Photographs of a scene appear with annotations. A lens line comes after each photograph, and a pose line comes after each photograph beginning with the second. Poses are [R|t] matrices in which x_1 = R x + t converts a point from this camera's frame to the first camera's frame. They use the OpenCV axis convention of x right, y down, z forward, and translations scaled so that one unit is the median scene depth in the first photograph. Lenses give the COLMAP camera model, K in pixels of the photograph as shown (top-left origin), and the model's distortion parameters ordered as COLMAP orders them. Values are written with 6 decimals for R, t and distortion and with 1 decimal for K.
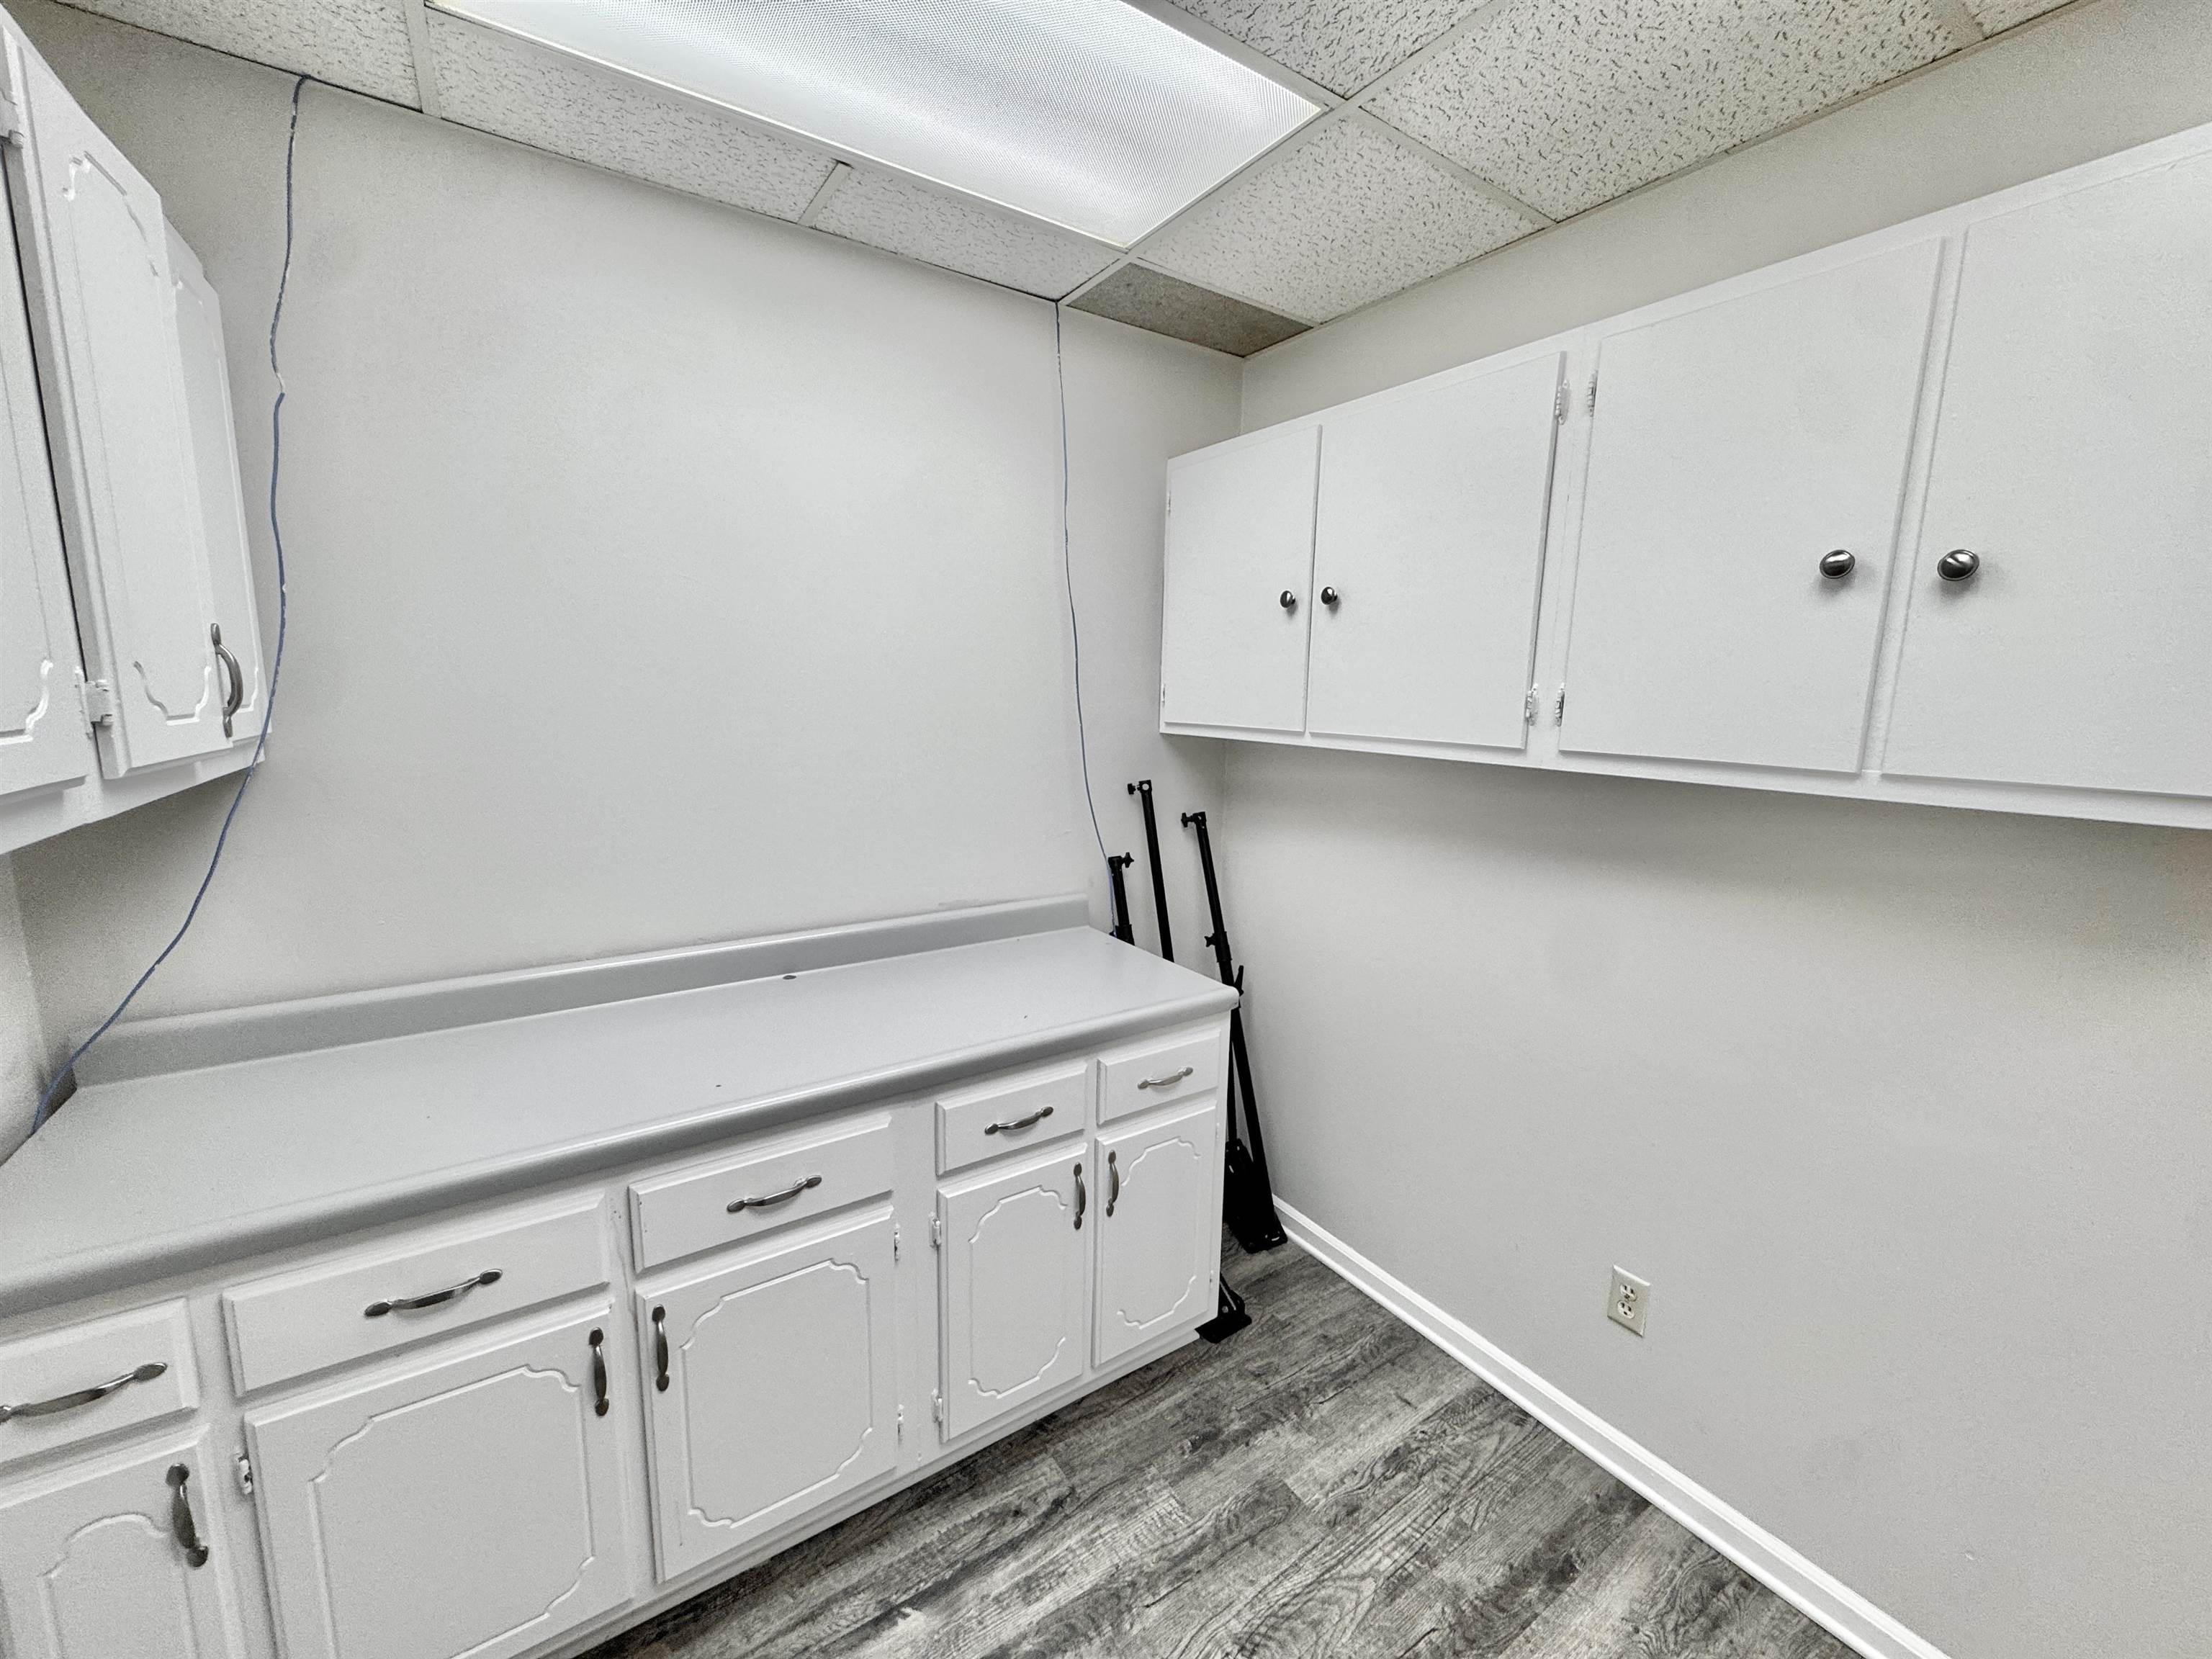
lens RADIAL K [[881.0, 0, 1101.9], [0, 881.0, 828.1], [0, 0, 1]] dist [-0.002101, 0.000378]
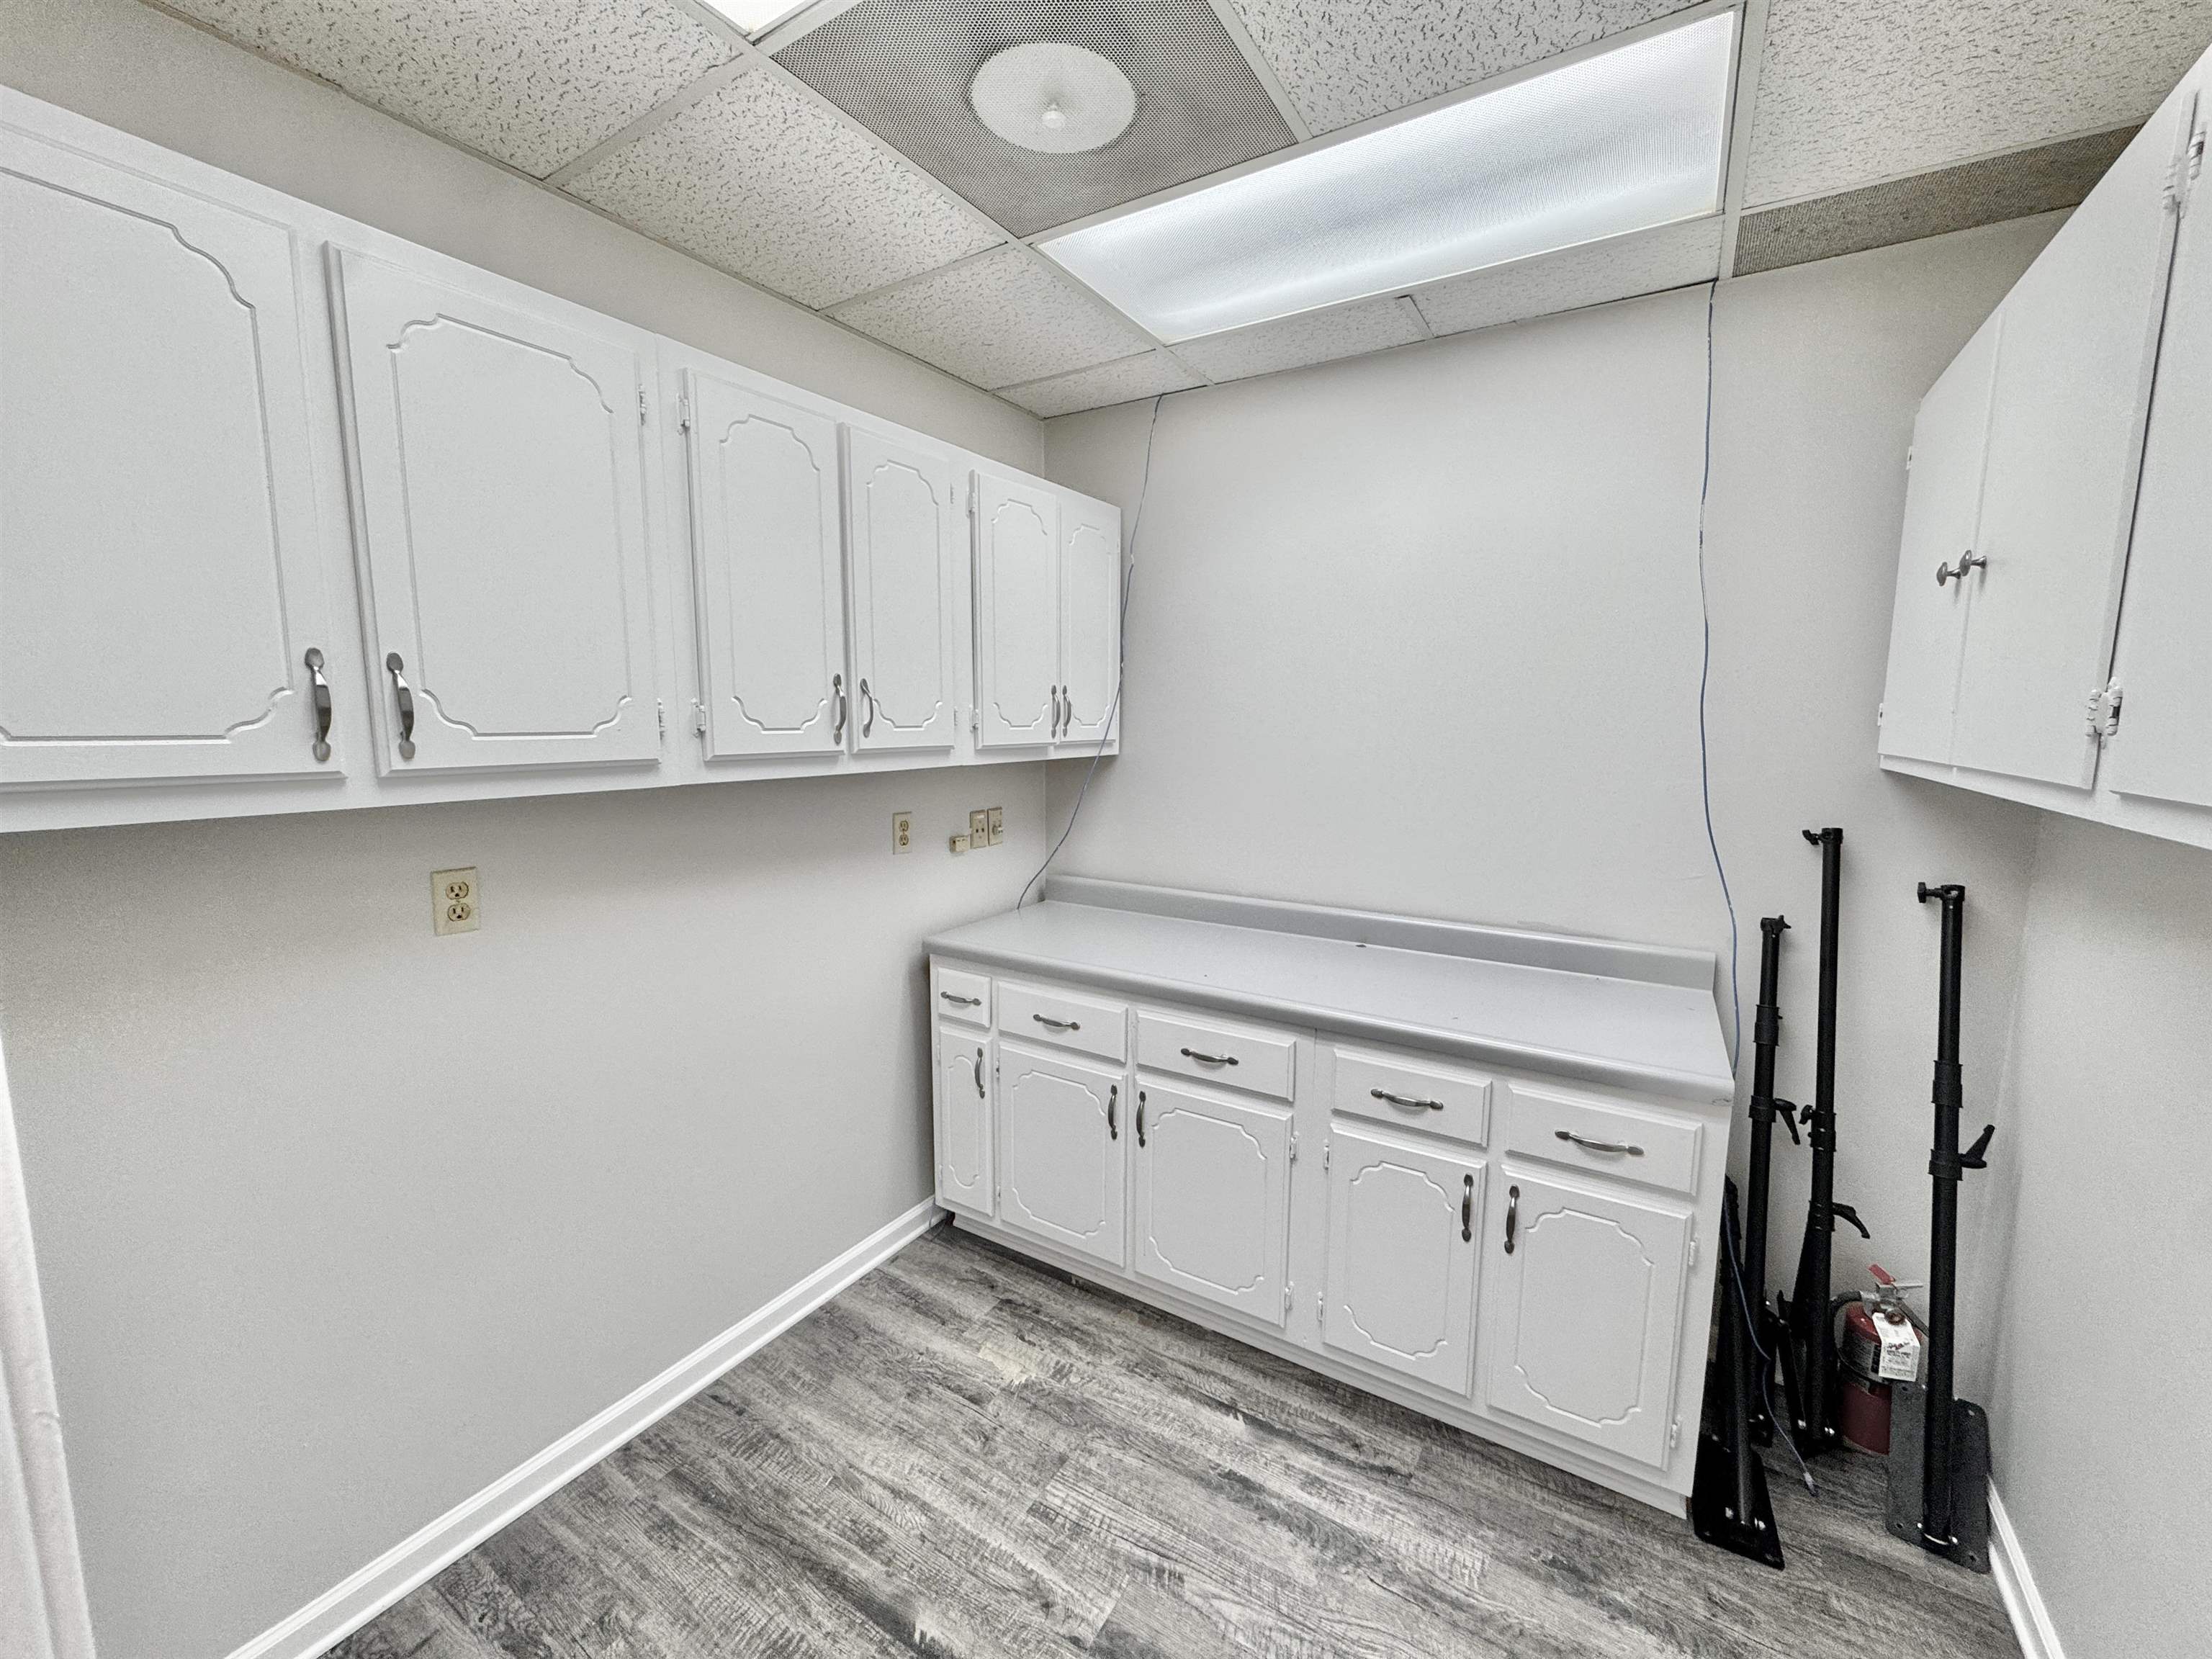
lens RADIAL K [[881.0, 0, 1112.4], [0, 881.0, 824.8], [0, 0, 1]] dist [-0.002101, 0.000378]
pose [[0.415972, 0.097303, -0.904157, 0.714857], [-0.141742, 0.989045, 0.041227, -0.000366], [0.898263, 0.111008, 0.425207, 0.165925]]
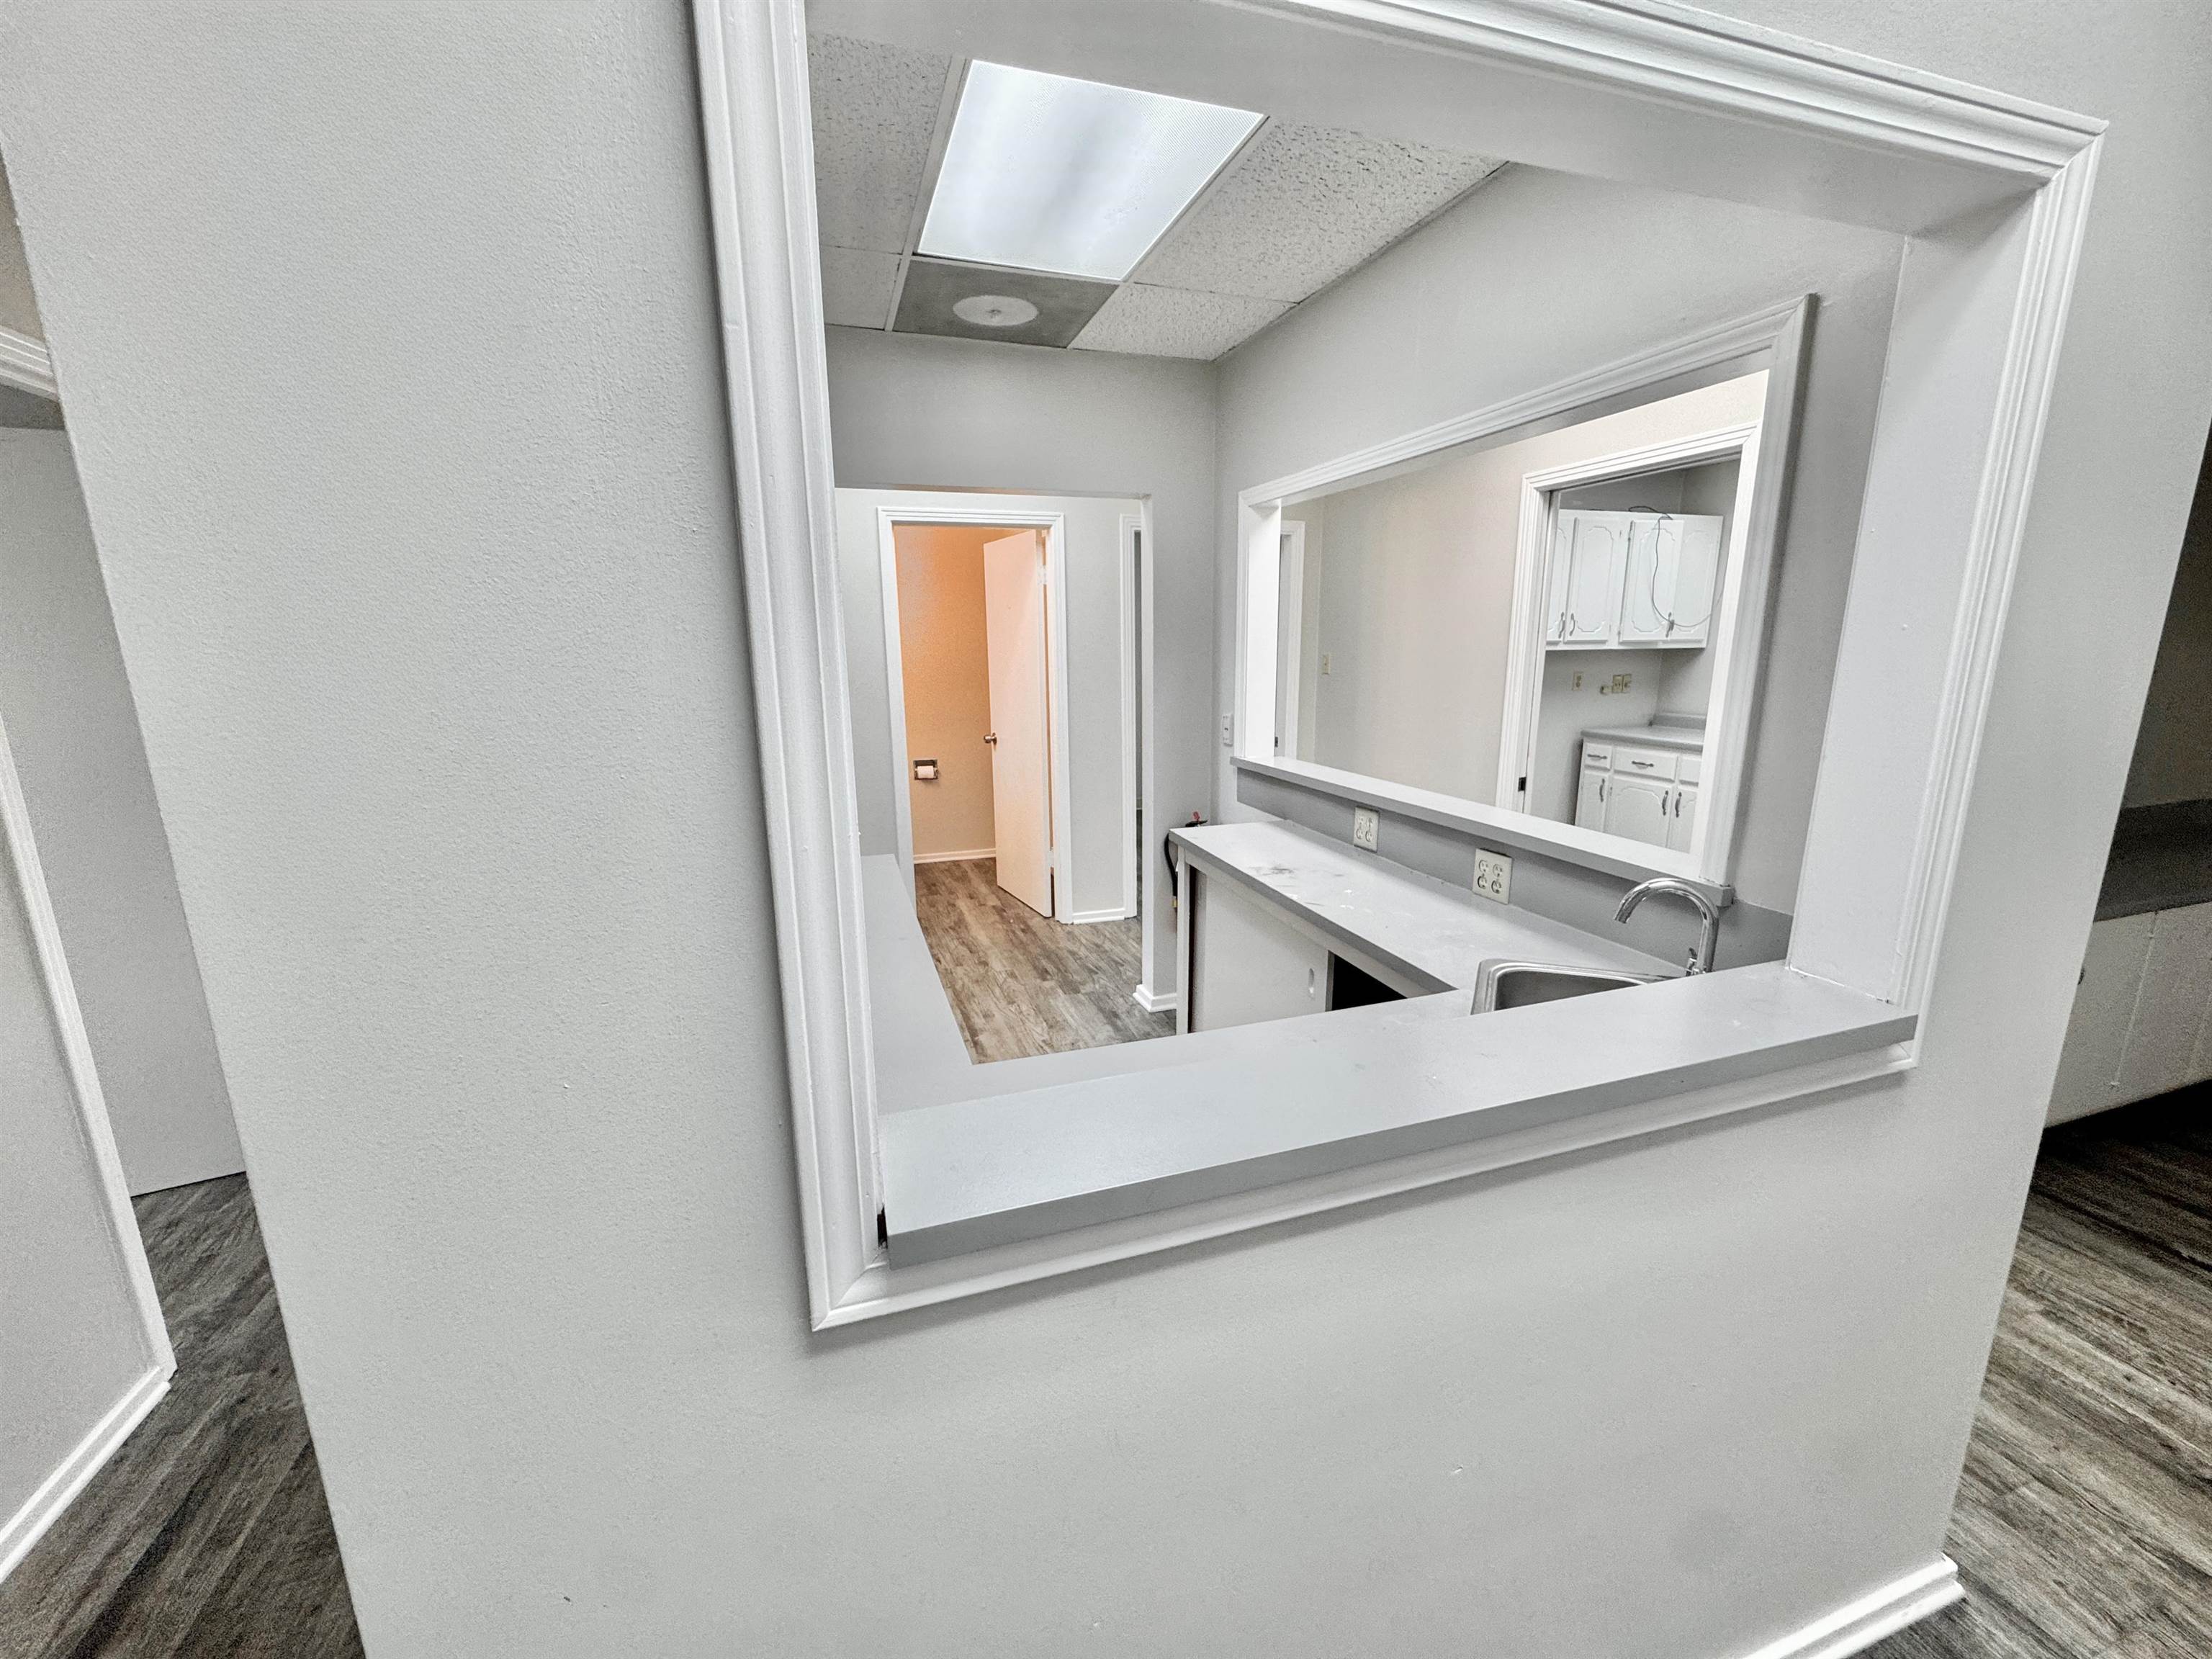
lens RADIAL K [[881.0, 0, 1112.9], [0, 881.0, 833.3], [0, 0, 1]] dist [-0.002101, 0.000378]
pose [[-0.260430, 0.192952, -0.946016, 2.945880], [-0.146134, 0.960661, 0.236168, 0.146855], [0.954370, 0.199751, -0.221988, -0.342361]]
